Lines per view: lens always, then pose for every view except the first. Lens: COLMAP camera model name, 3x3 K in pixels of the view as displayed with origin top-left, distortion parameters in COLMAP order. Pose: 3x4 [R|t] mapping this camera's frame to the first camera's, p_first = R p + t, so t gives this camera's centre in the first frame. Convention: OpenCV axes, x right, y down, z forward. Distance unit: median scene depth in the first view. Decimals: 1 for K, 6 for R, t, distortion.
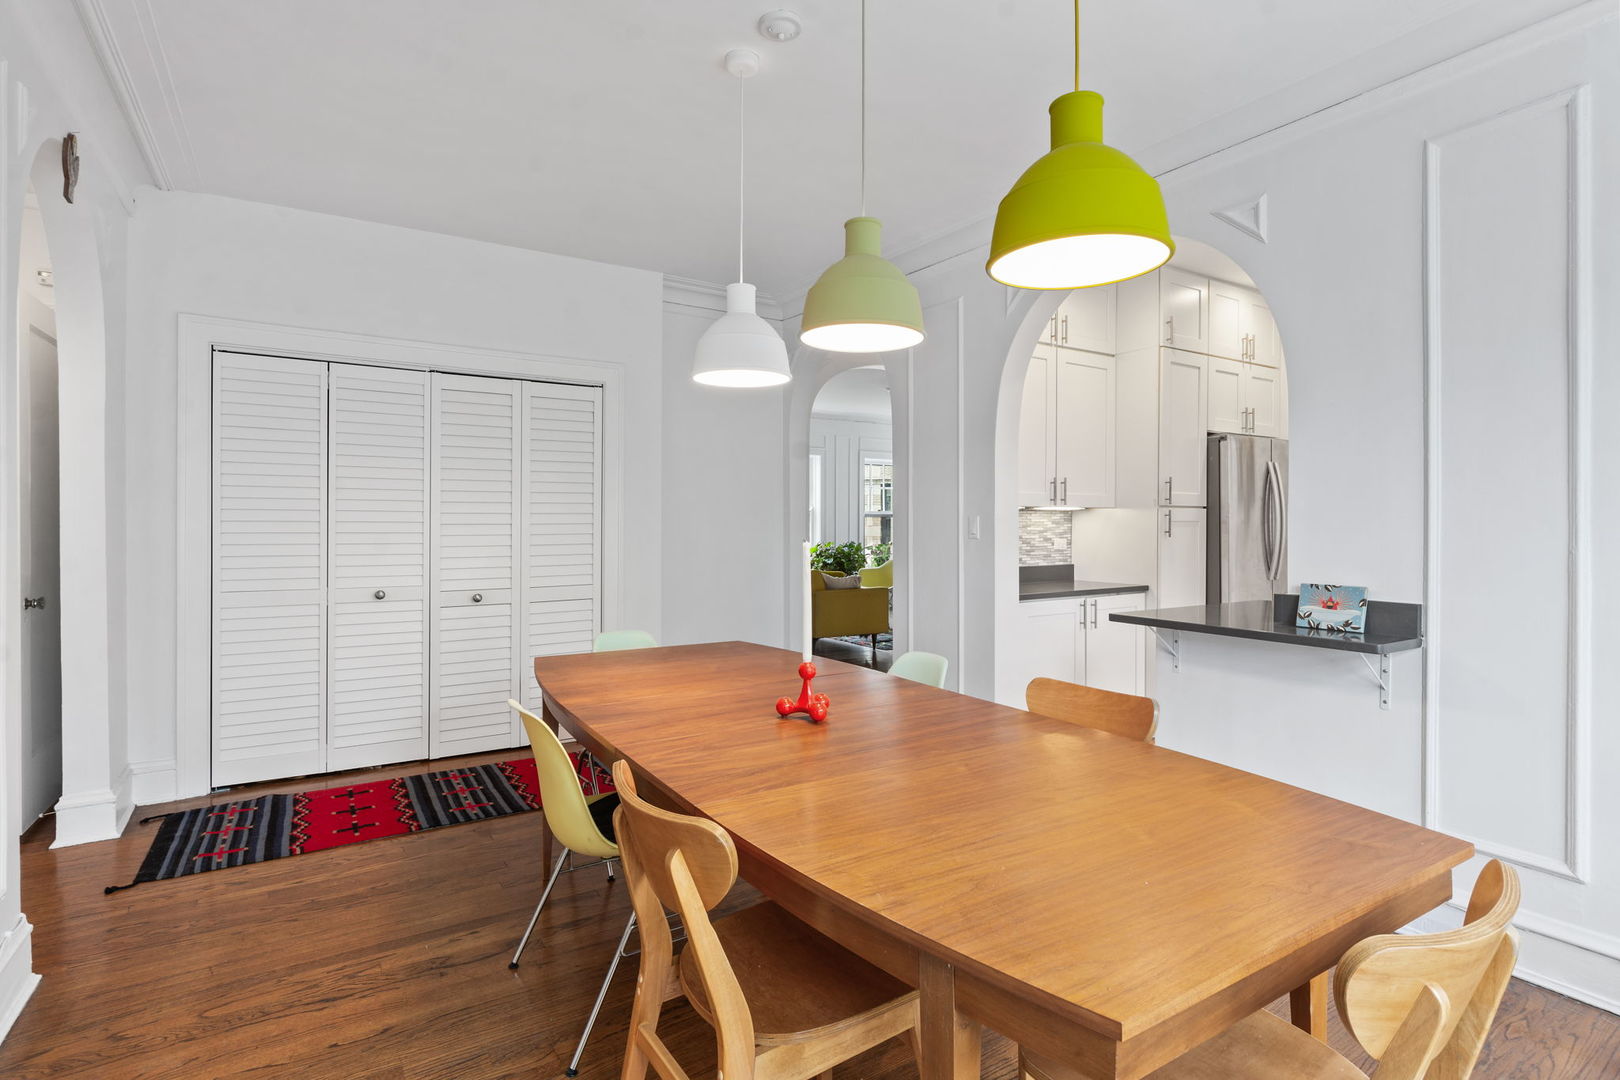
lens RADIAL K [[793.9, 0, 798.4], [0, 793.9, 528.4], [0, 0, 1]] dist [-0.002391, -0.000146]
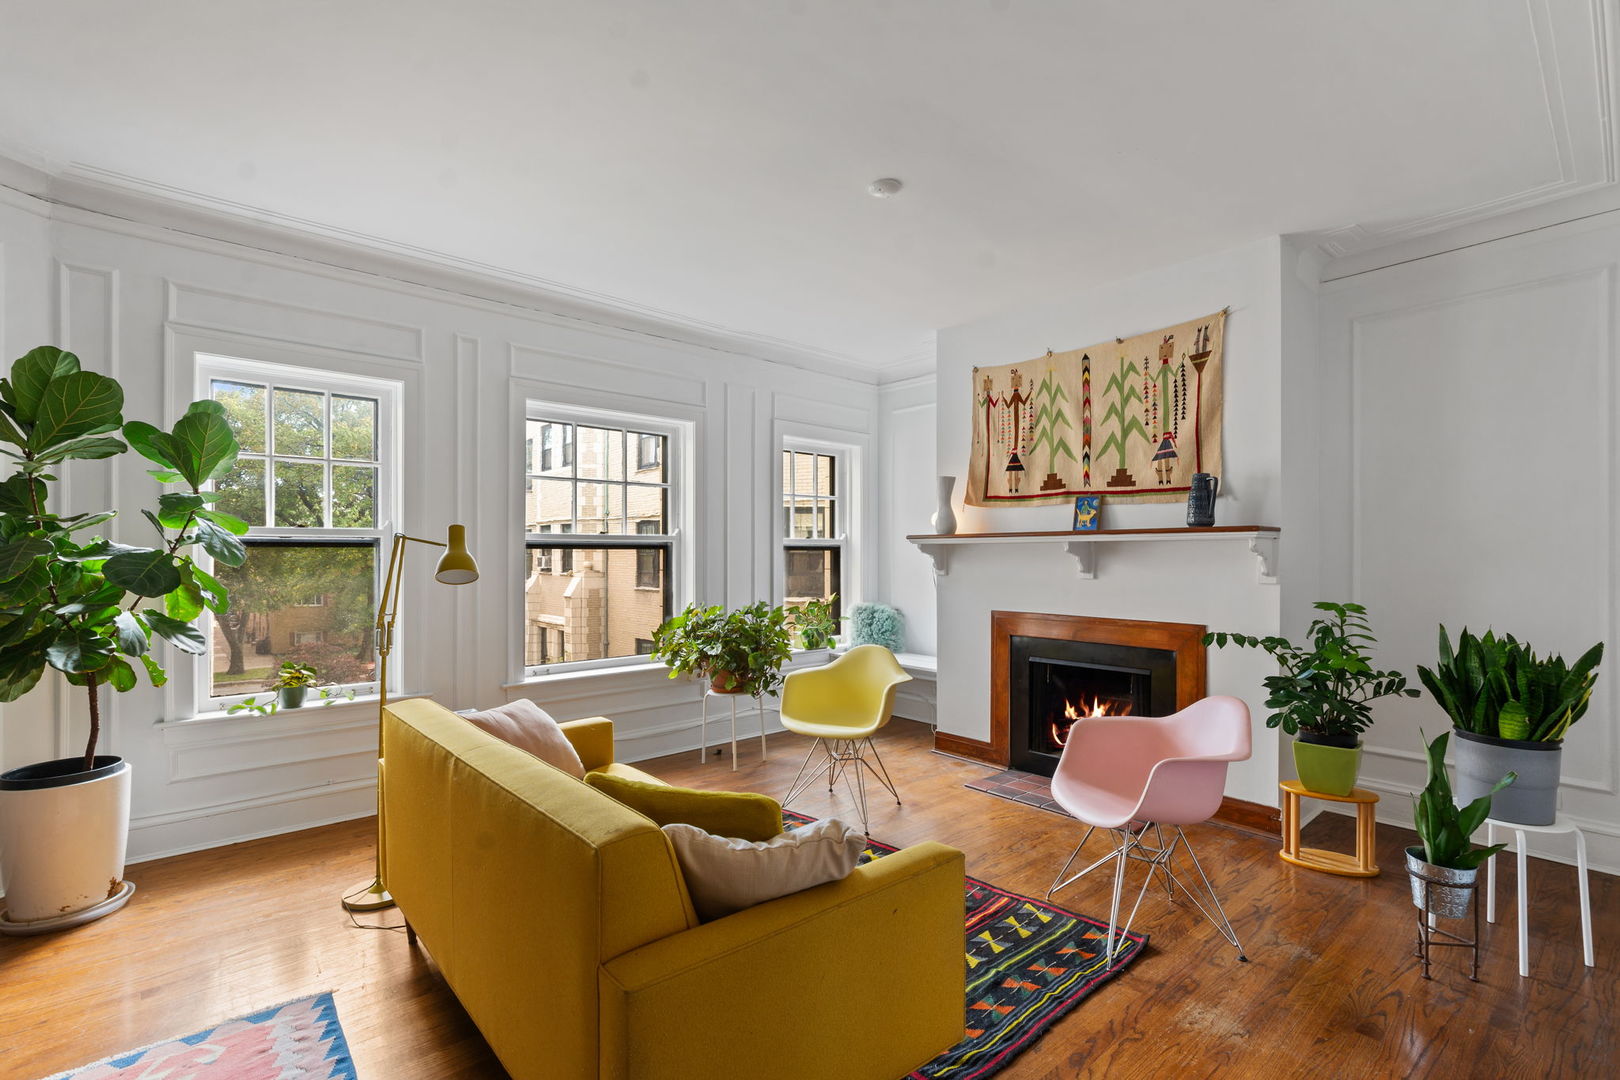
lens RADIAL K [[735.4, 0, 814.6], [0, 735.4, 547.8], [0, 0, 1]] dist [-0.003957, -0.000366]
pose [[0.984506, -0.002140, 0.175340, 0.022239], [0.004703, 0.999888, -0.014203, -0.010305], [-0.175290, 0.014808, 0.984406, 0.571037]]
